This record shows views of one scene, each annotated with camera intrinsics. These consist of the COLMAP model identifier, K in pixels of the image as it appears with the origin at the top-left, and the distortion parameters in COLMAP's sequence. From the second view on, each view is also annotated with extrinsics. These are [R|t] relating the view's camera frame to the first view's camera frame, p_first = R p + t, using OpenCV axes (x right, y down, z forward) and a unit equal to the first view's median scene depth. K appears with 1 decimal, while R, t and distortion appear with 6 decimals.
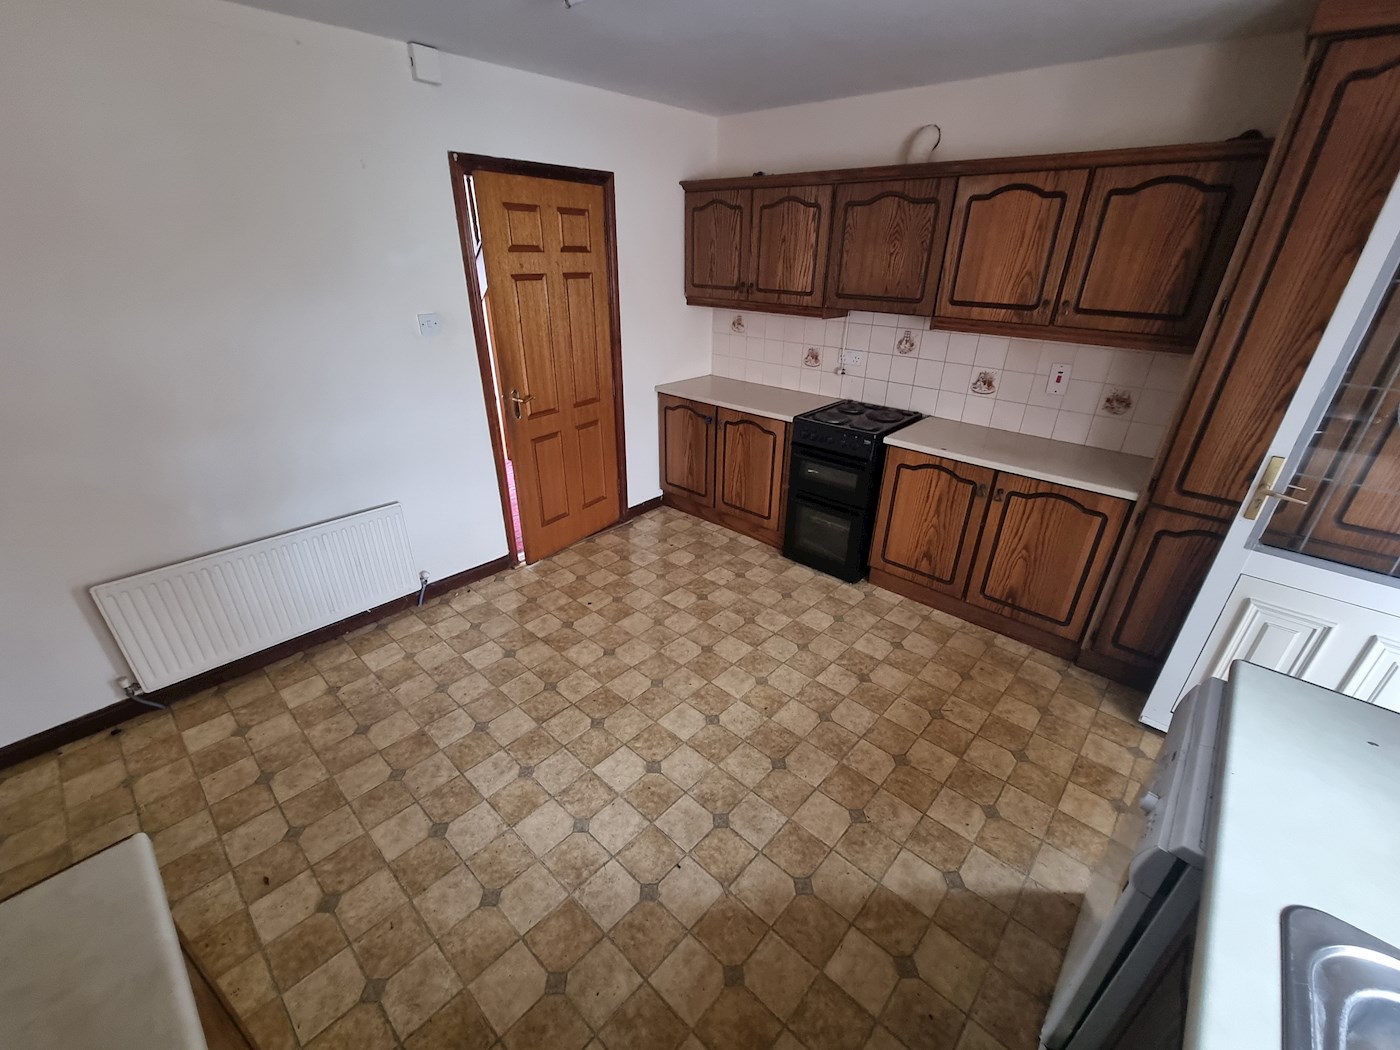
lens RADIAL K [[577.0, 0, 700.7], [0, 577.0, 540.6], [0, 0, 1]] dist [0.000514, 0.000120]
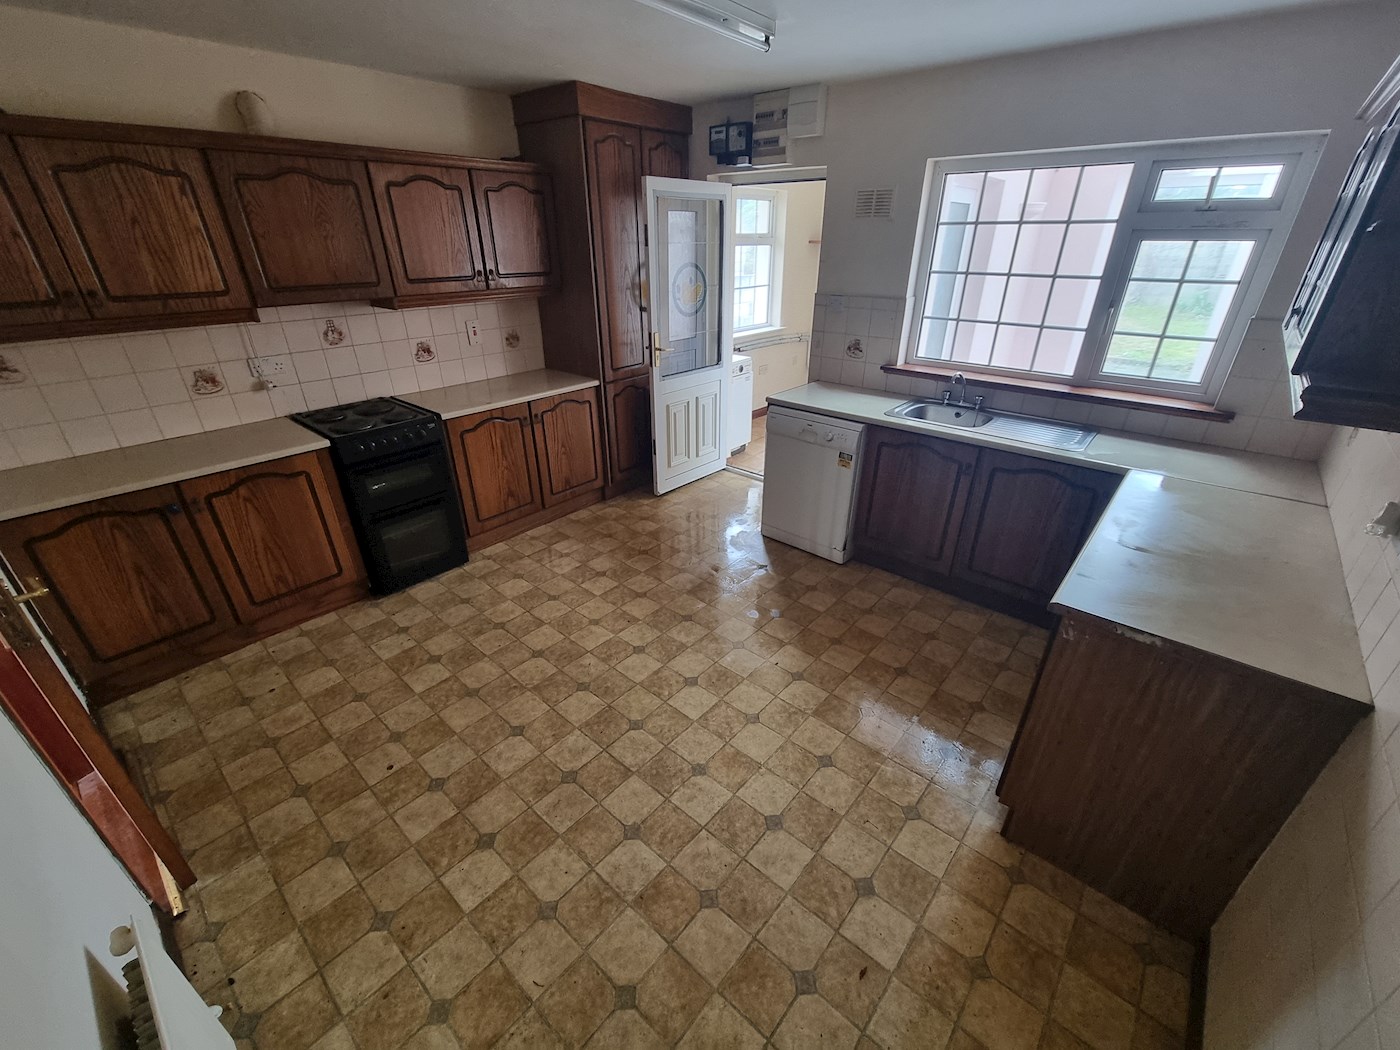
lens RADIAL K [[579.2, 0, 698.1], [0, 579.2, 543.5], [0, 0, 1]] dist [-0.000667, -0.000167]
pose [[-0.019856, -0.483630, 0.875048, -0.793966], [0.455126, 0.774907, 0.438610, -0.271819], [-0.890205, 0.406966, 0.204726, 0.516058]]
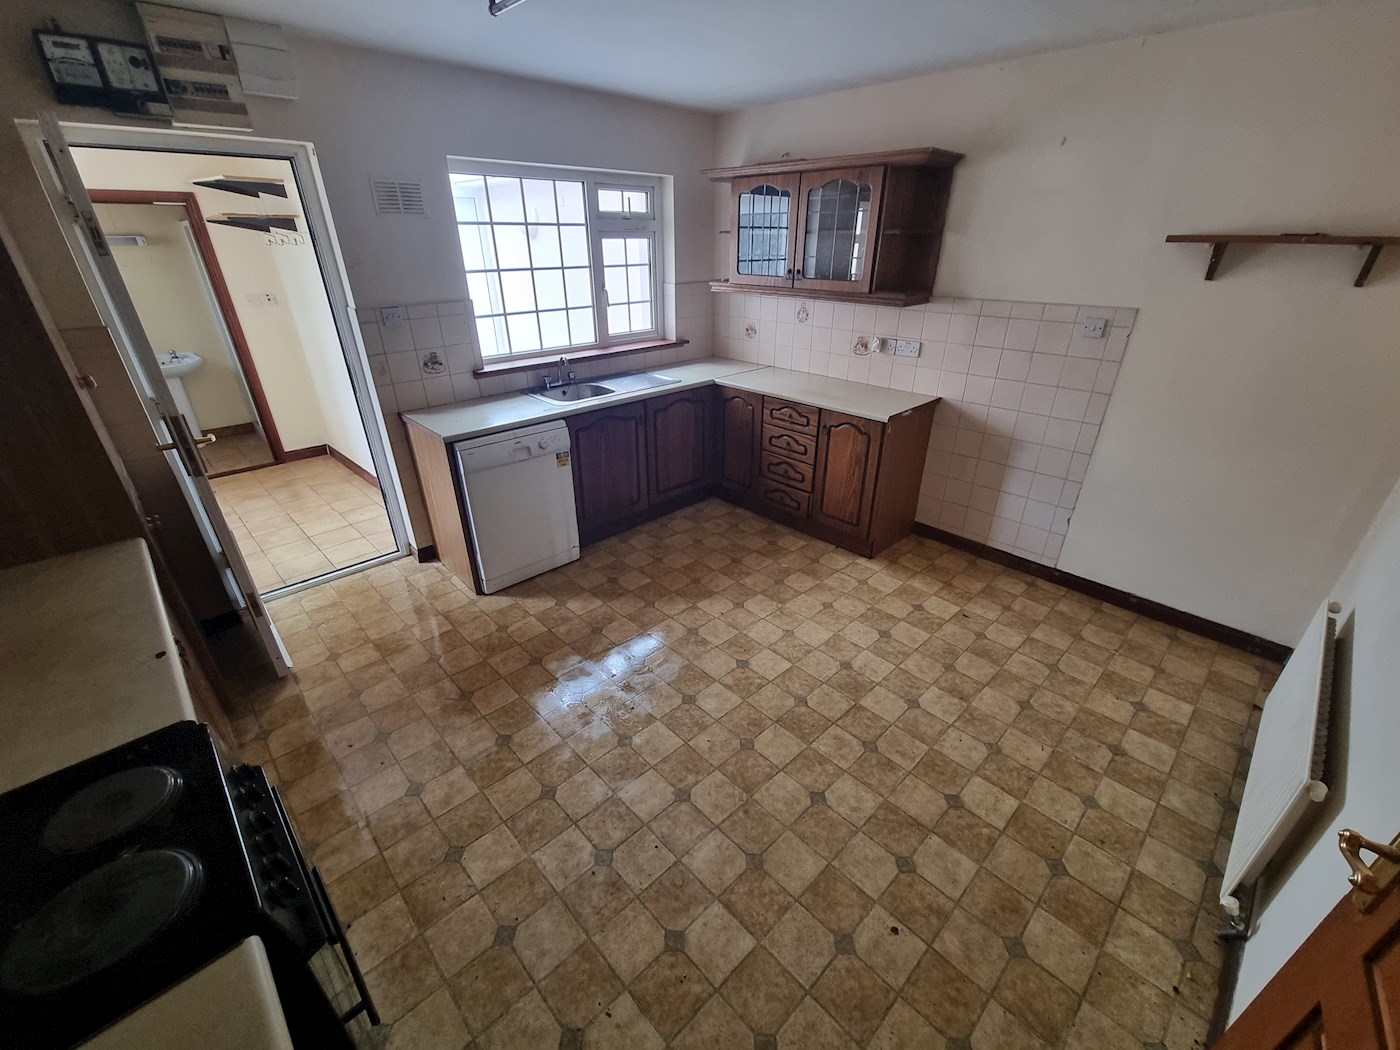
lens RADIAL K [[581.8, 0, 704.2], [0, 581.8, 541.8], [0, 0, 1]] dist [0.001173, -0.000152]
pose [[-0.998107, -0.043008, 0.043964, -0.035740], [0.011201, 0.575766, 0.817537, -0.619063], [-0.060474, 0.816482, -0.574195, 1.222090]]
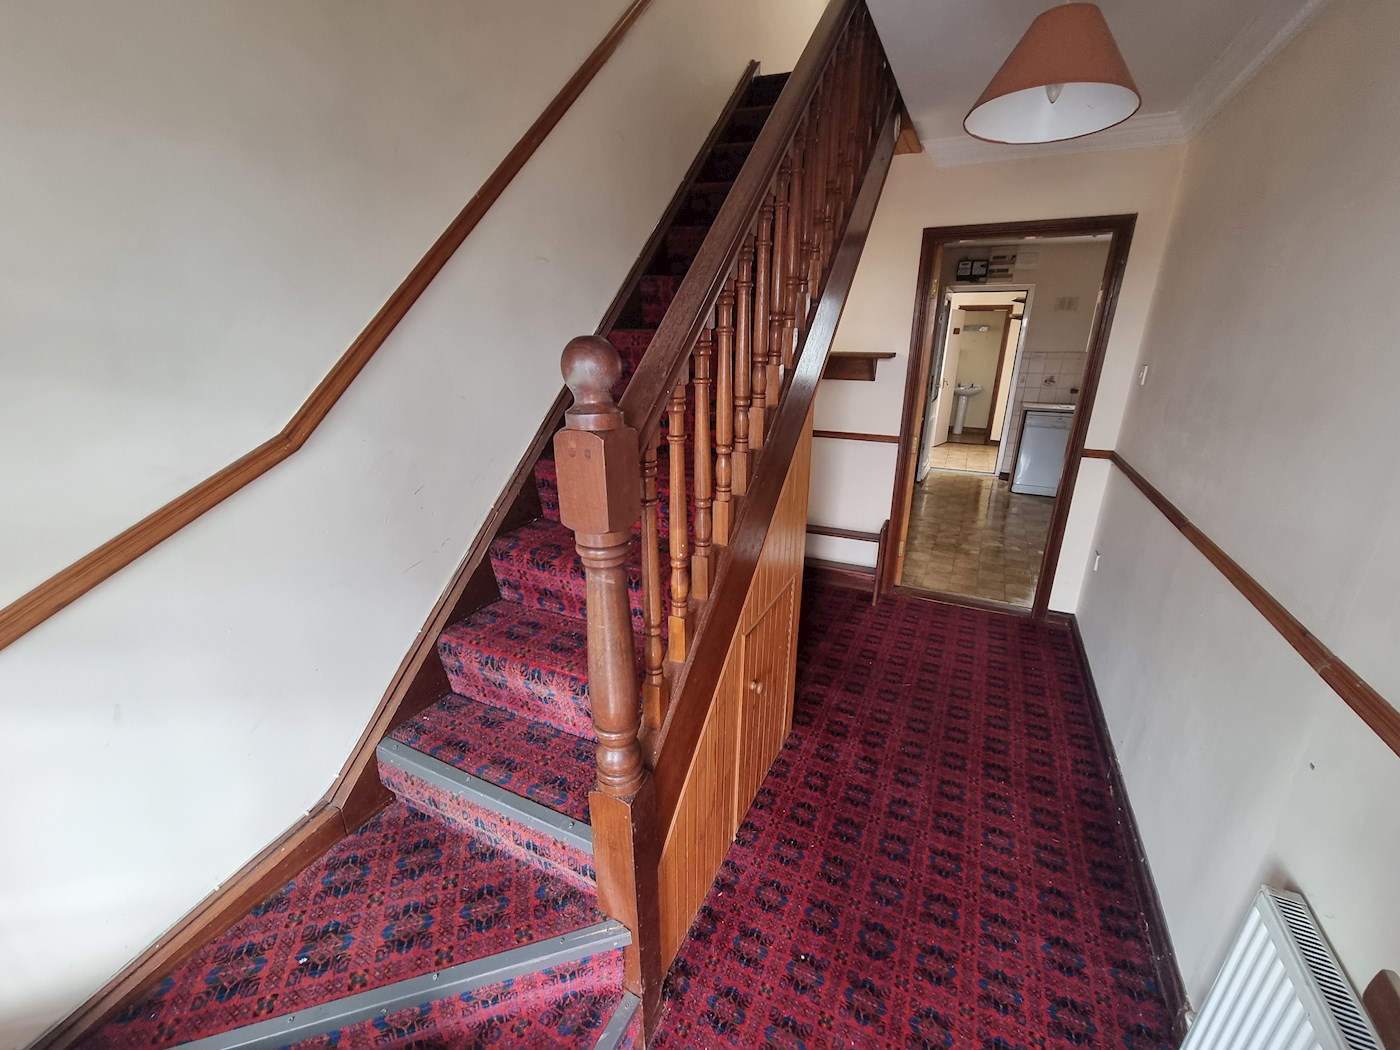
lens RADIAL K [[581.0, 0, 701.0], [0, 581.0, 541.8], [0, 0, 1]] dist [-0.001180, 0.000039]
pose [[-0.290298, -0.344276, 0.892861, -1.314599], [0.429946, 0.786640, 0.443108, -0.998008], [-0.854912, 0.512515, -0.080340, 1.998260]]
